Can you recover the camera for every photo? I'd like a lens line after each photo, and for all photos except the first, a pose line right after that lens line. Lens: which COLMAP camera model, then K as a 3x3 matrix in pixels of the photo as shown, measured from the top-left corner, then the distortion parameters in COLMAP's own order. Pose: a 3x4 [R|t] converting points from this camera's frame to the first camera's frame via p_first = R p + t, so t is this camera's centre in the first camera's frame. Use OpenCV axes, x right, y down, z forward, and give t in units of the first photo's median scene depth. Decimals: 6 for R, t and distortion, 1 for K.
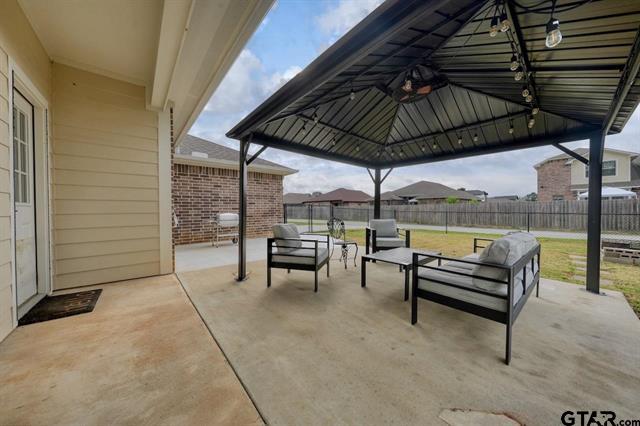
lens RADIAL K [[215.4, 0, 320.8], [0, 215.4, 212.3], [0, 0, 1]] dist [-0.000599, -0.000016]
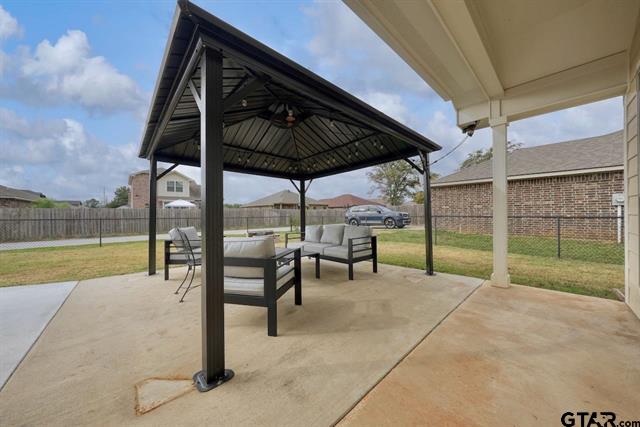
lens RADIAL K [[215.4, 0, 320.8], [0, 215.4, 212.8], [0, 0, 1]] dist [-0.000599, -0.000016]
pose [[-0.032534, 0.008851, 0.999431, -0.980820], [0.020922, 0.999748, -0.008172, -0.008140], [-0.999252, 0.020644, -0.032711, 0.982055]]
